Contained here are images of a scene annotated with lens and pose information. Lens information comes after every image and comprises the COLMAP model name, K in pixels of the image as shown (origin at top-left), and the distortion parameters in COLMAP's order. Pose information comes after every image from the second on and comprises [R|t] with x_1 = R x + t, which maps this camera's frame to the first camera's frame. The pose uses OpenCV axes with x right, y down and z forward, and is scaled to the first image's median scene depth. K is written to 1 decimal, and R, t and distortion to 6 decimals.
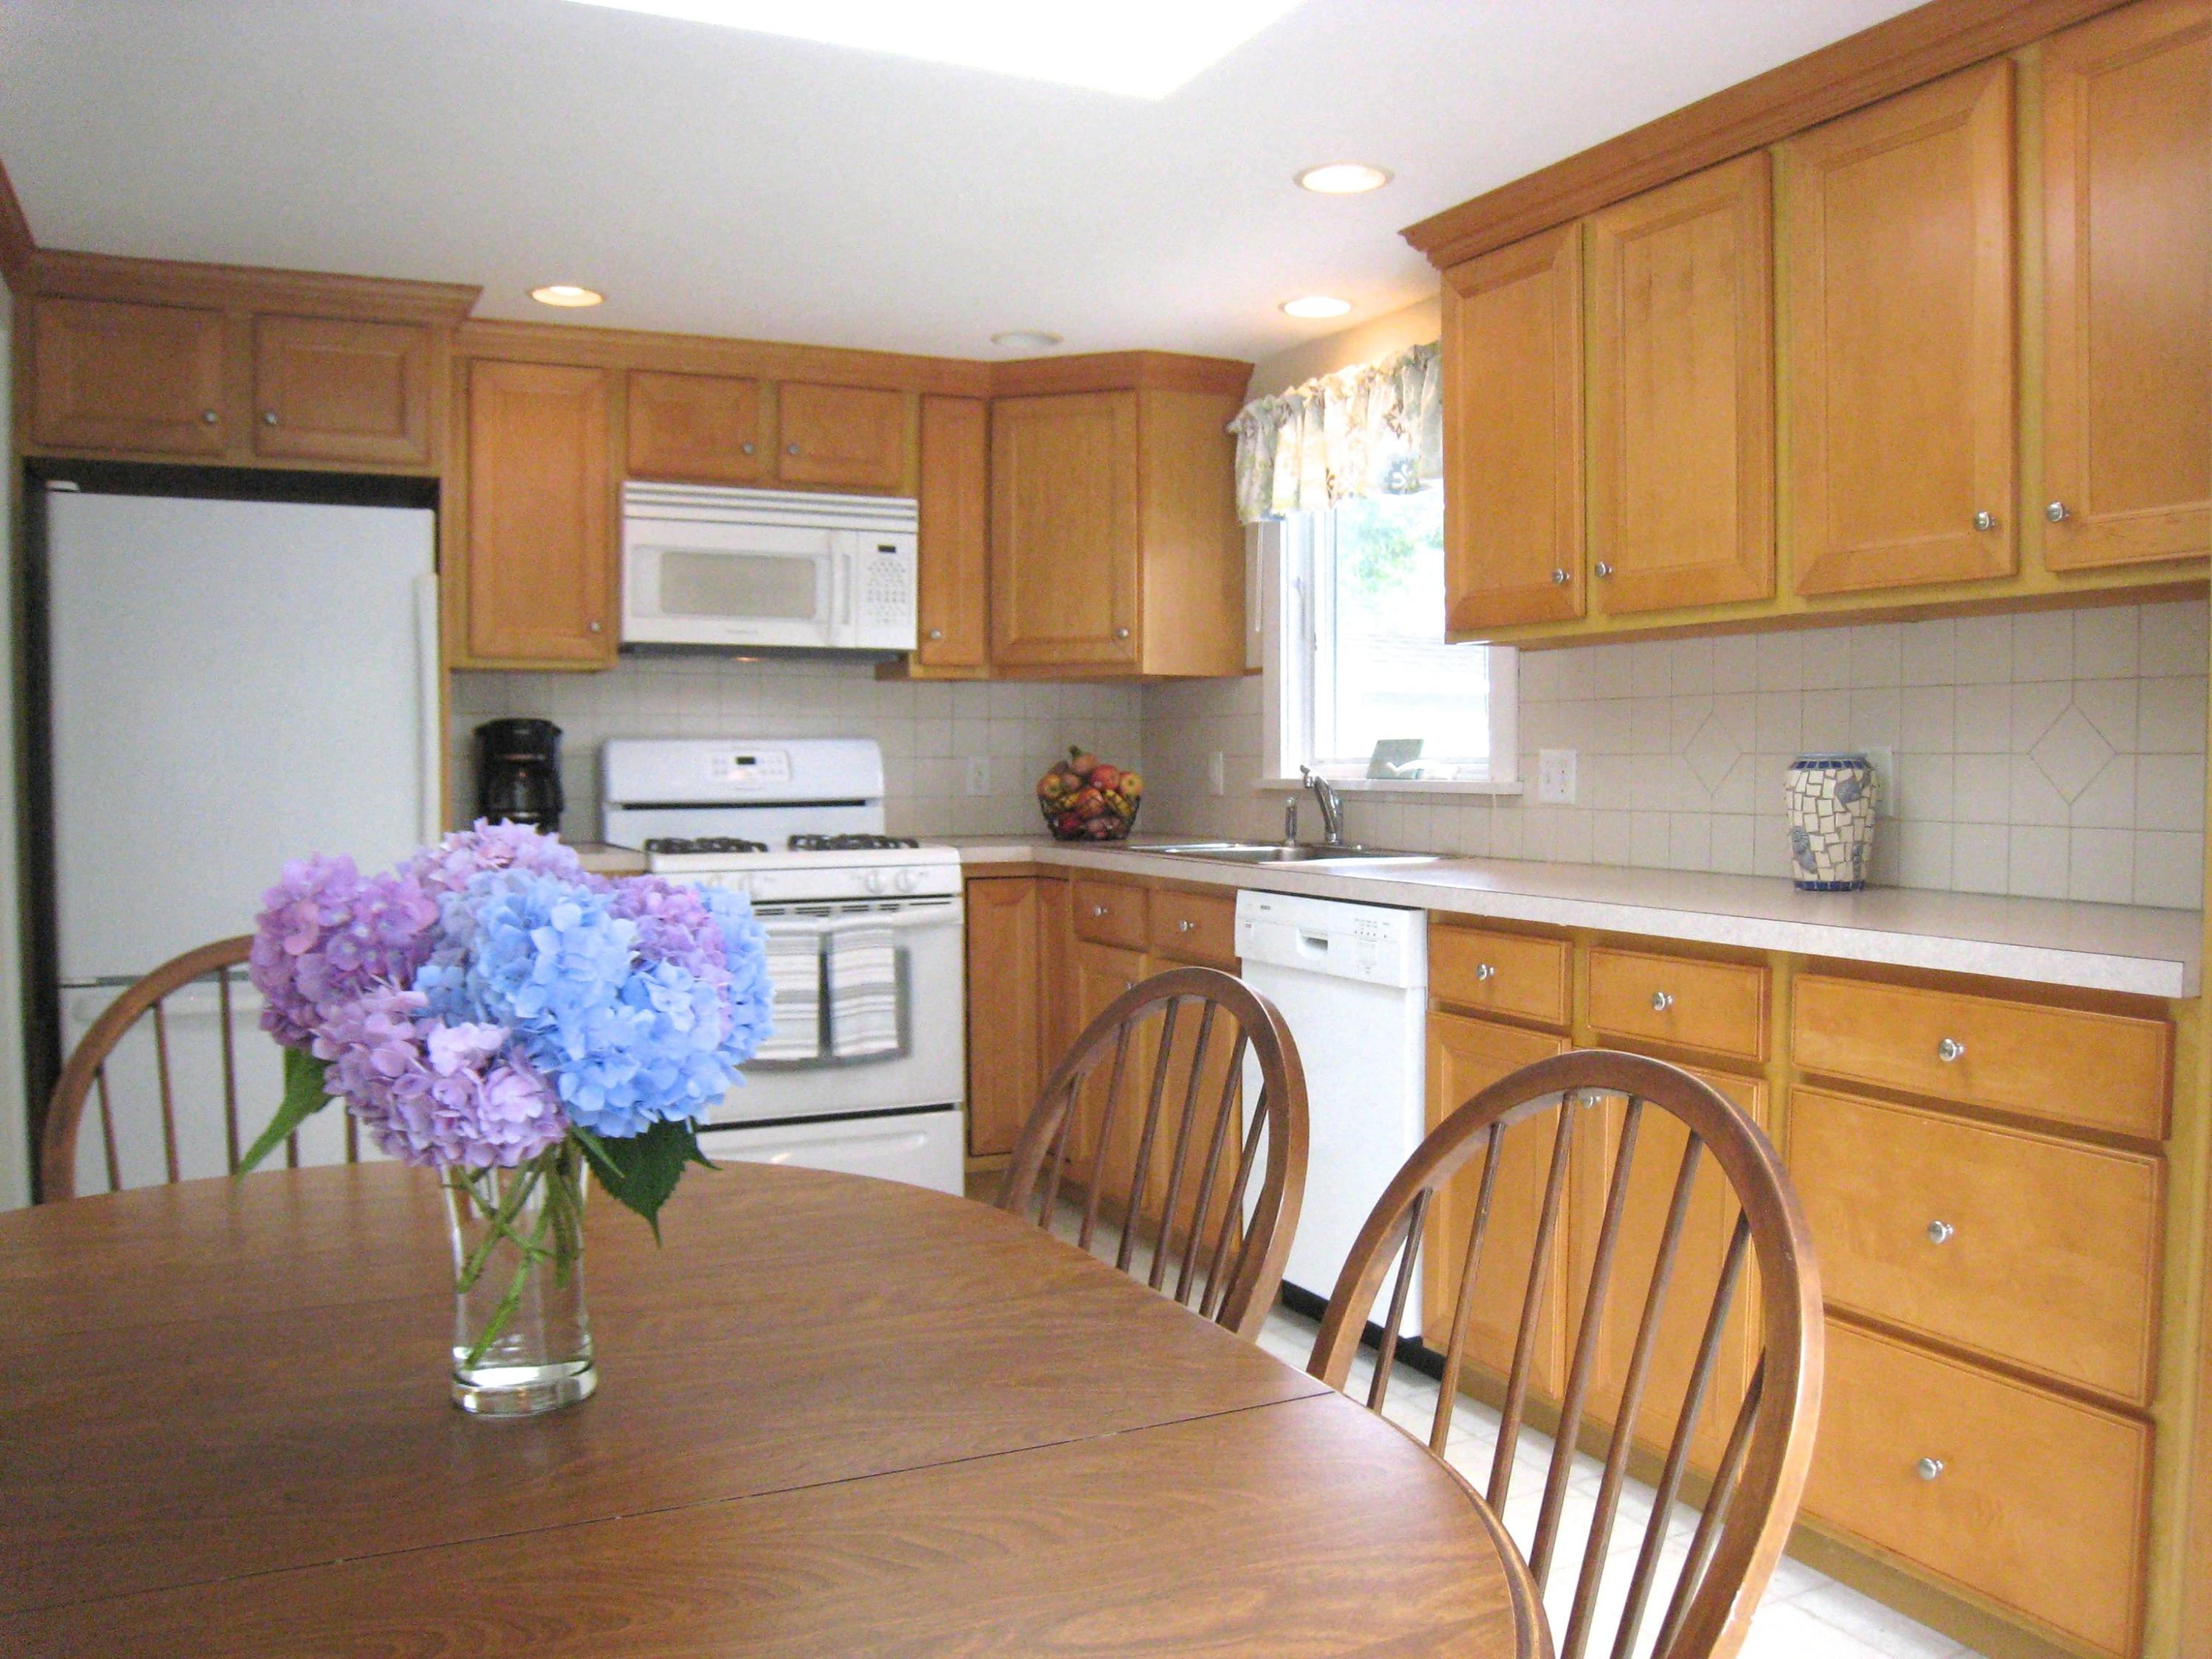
lens RADIAL K [[1841.8, 0, 1148.5], [0, 1841.8, 837.9], [0, 0, 1]] dist [-0.177209, 0.137608]
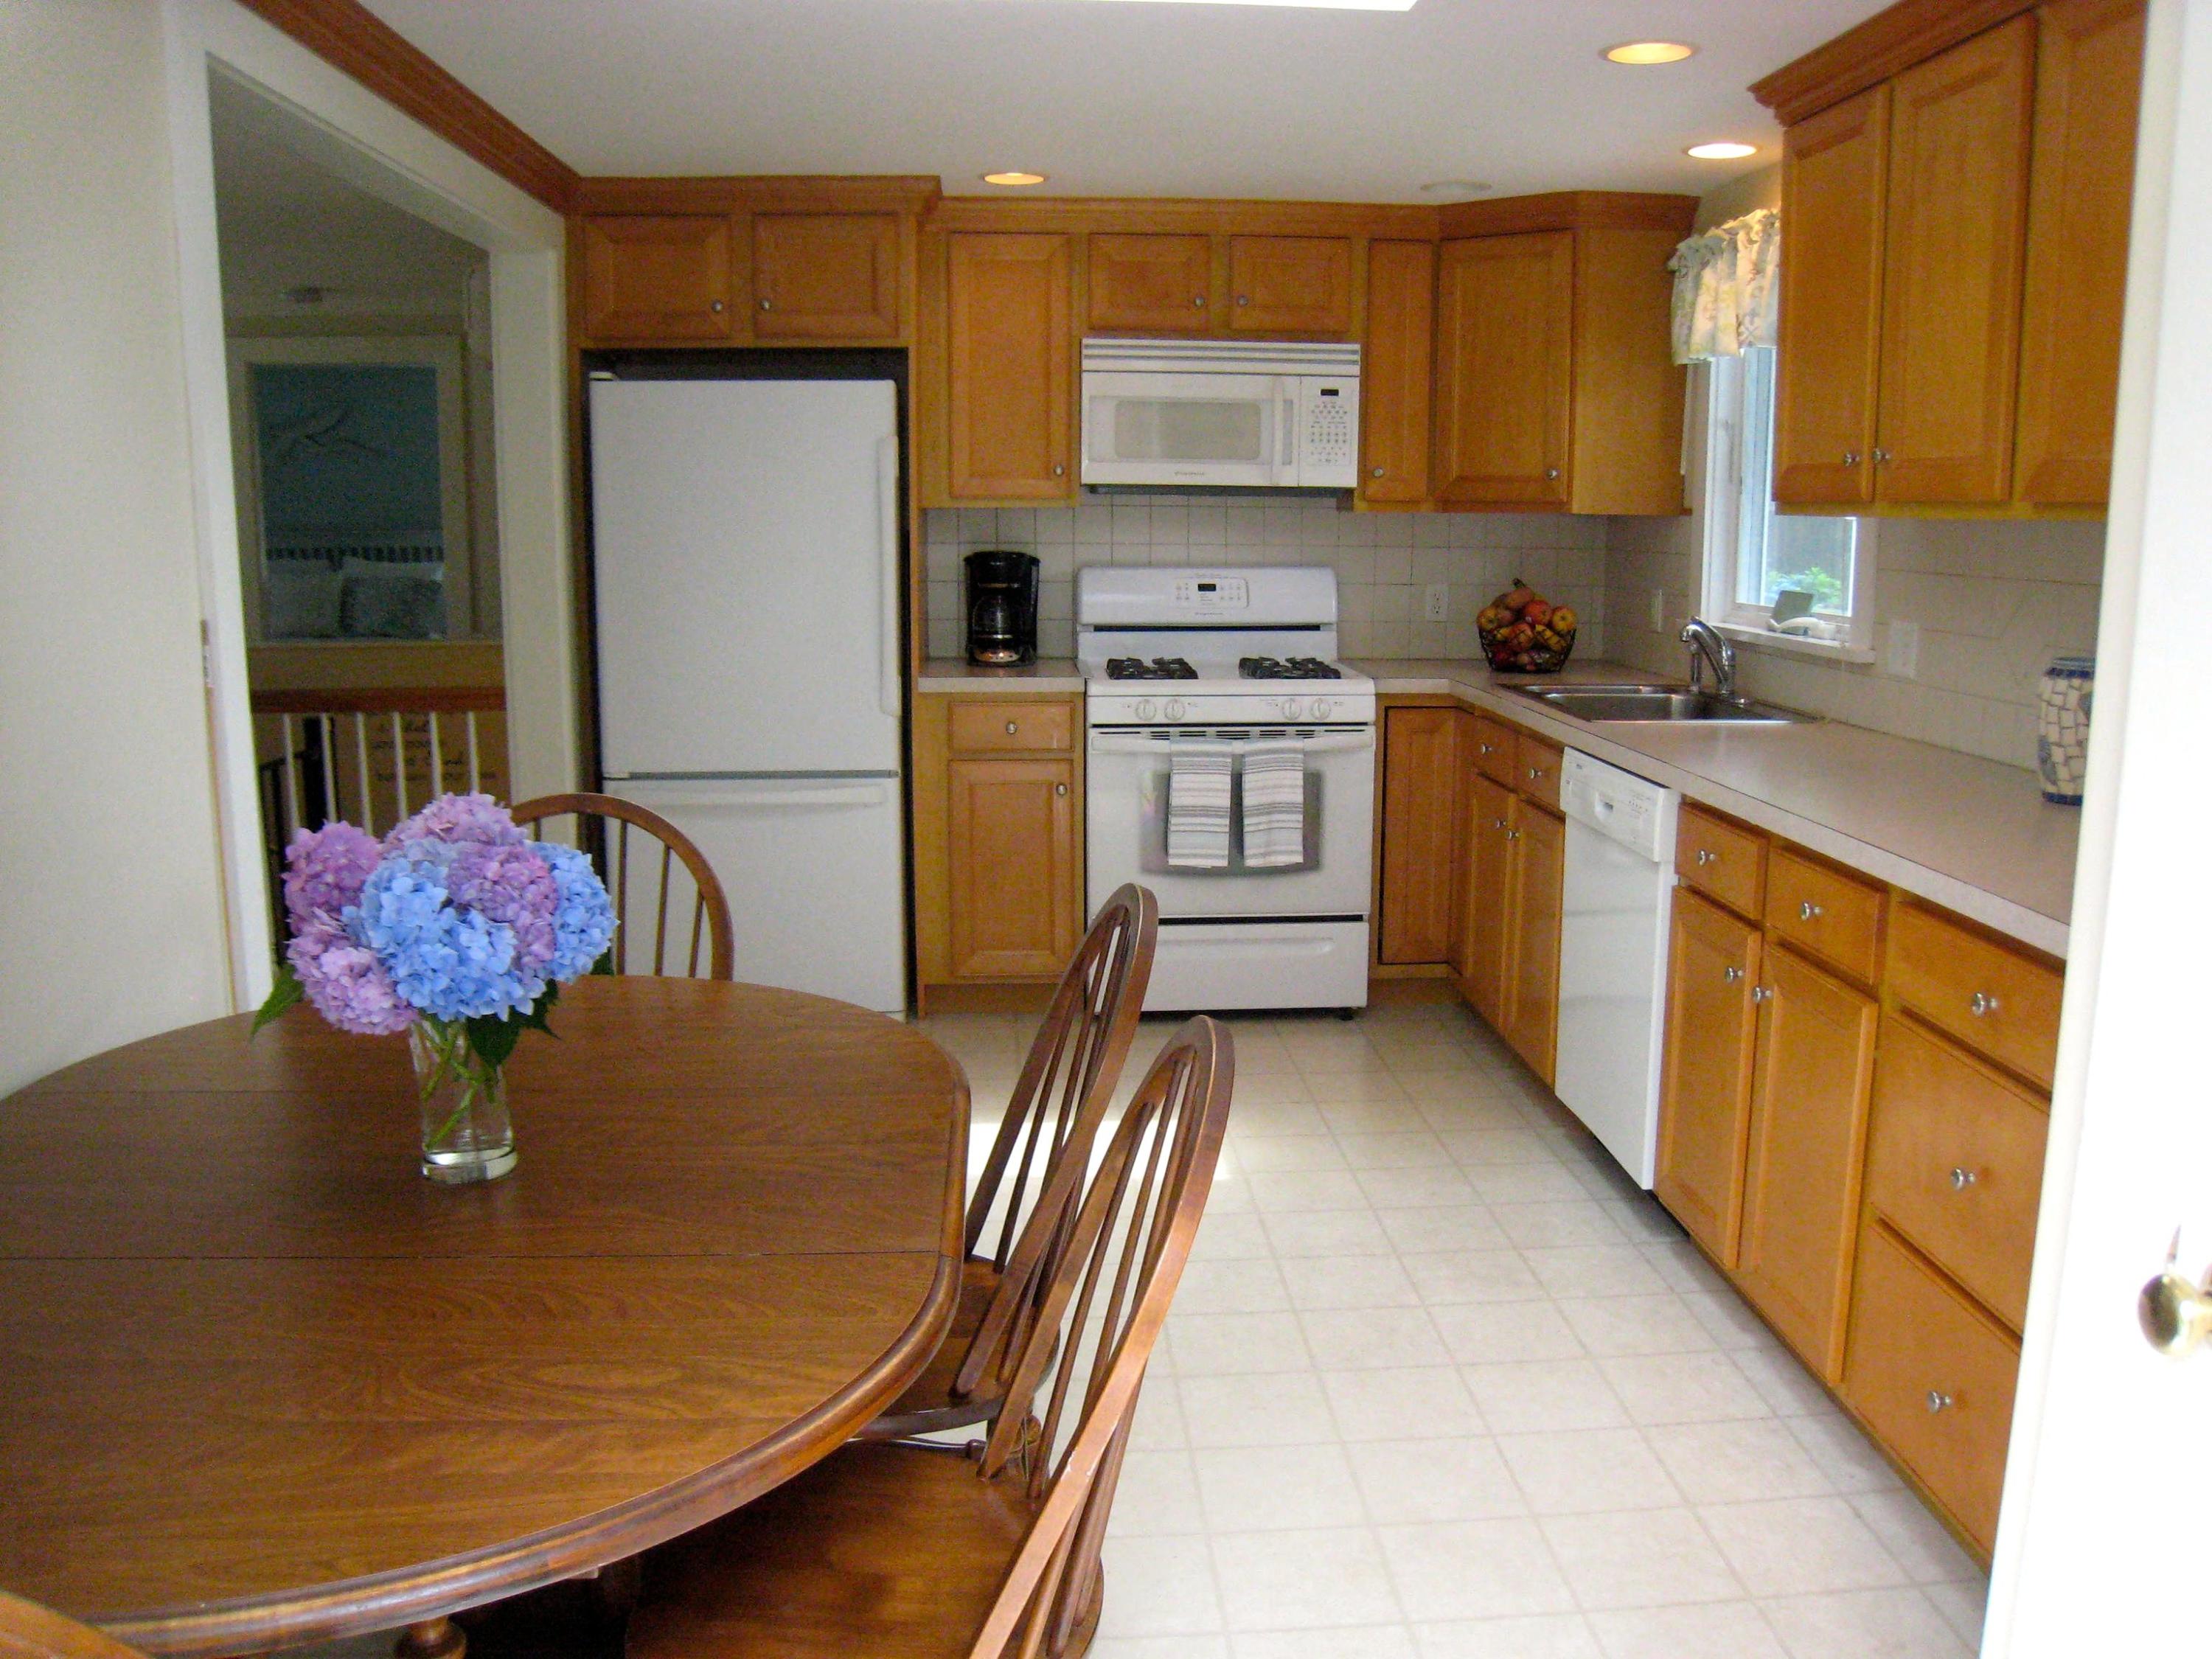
lens RADIAL K [[1841.8, 0, 1148.5], [0, 1841.8, 837.9], [0, 0, 1]] dist [-0.177209, 0.137608]
pose [[0.923511, 0.071801, -0.376791, 0.185671], [-0.020571, 0.990181, 0.138271, -0.048674], [0.383019, -0.119944, 0.915920, -0.039369]]
